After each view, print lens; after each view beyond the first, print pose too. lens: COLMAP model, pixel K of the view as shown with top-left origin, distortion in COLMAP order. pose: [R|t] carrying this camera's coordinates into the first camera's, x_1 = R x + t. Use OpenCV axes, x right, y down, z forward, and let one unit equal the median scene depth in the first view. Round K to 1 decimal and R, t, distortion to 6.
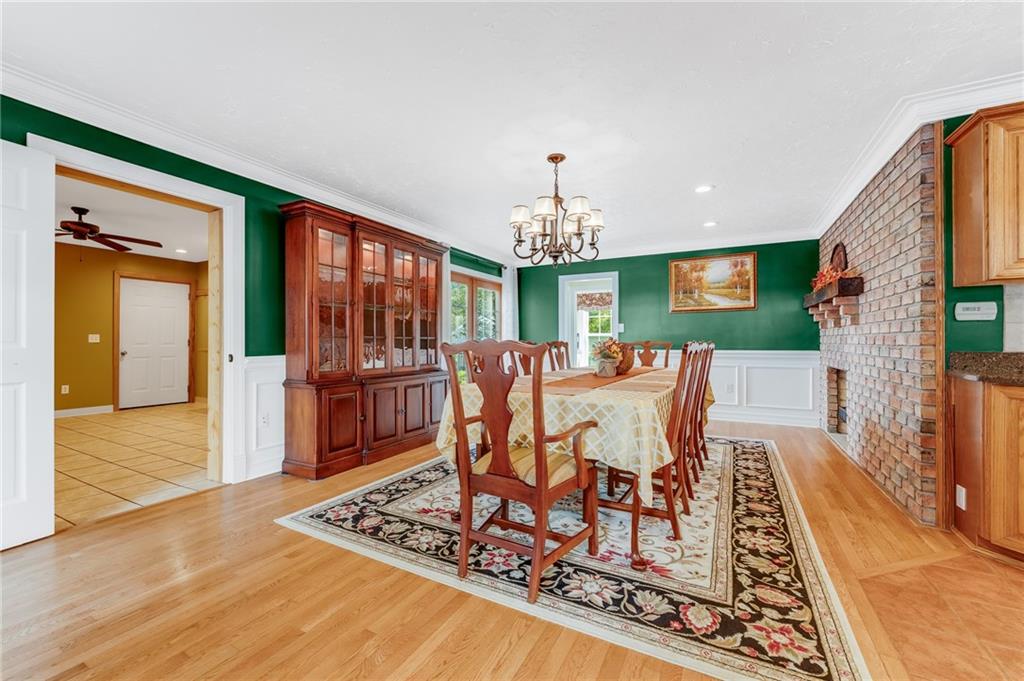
lens RADIAL K [[411.3, 0, 506.4], [0, 411.3, 342.8], [0, 0, 1]] dist [-0.001415, -0.000430]
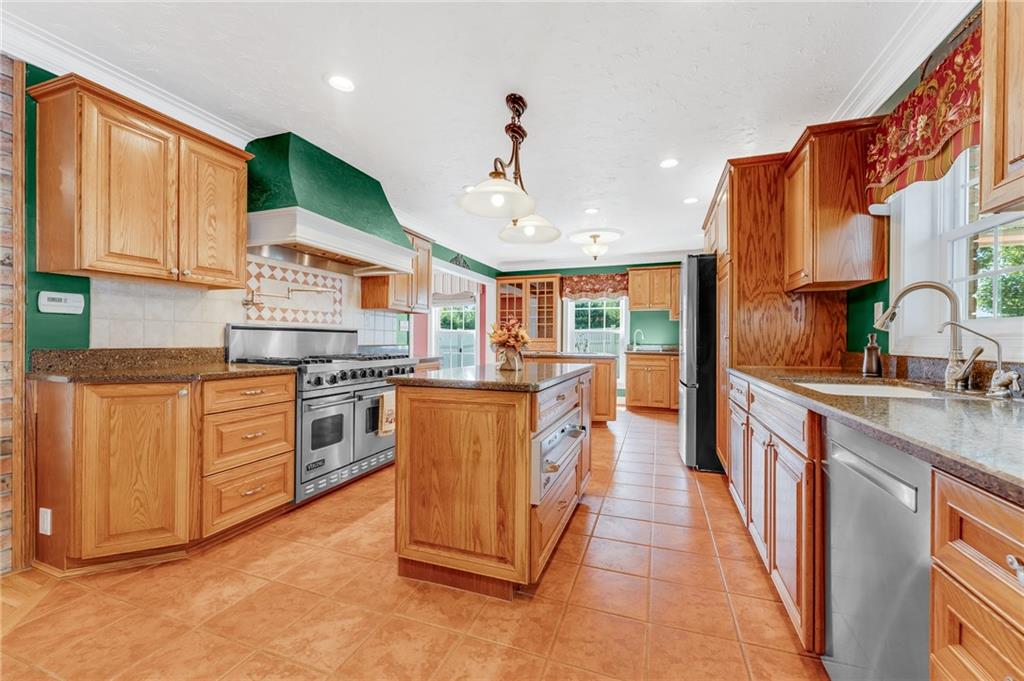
lens RADIAL K [[411.3, 0, 508.1], [0, 411.3, 339.6], [0, 0, 1]] dist [-0.001415, -0.000430]
pose [[-0.152562, 0.000377, 0.988294, 0.128551], [-0.003237, 0.999994, -0.000881, -0.000459], [-0.988289, -0.003333, -0.152560, 0.189539]]
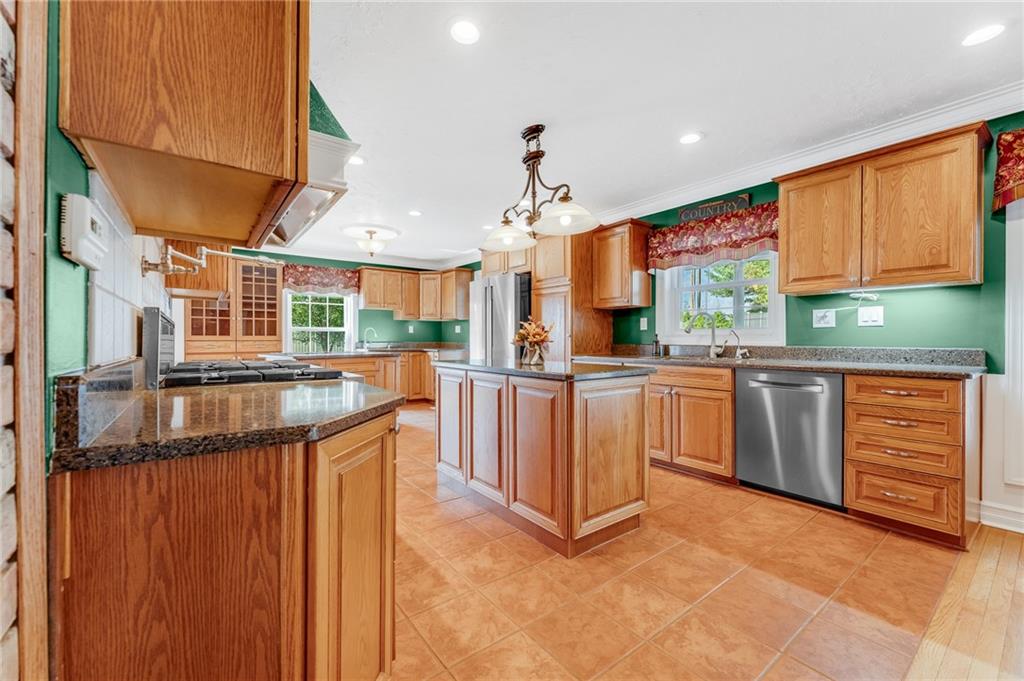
lens RADIAL K [[411.3, 0, 509.5], [0, 411.3, 340.3], [0, 0, 1]] dist [-0.001415, -0.000430]
pose [[-0.911706, -0.001464, 0.410841, 0.530067], [0.000593, 0.999988, 0.004880, -0.000416], [-0.410843, 0.004692, -0.911694, 0.814835]]
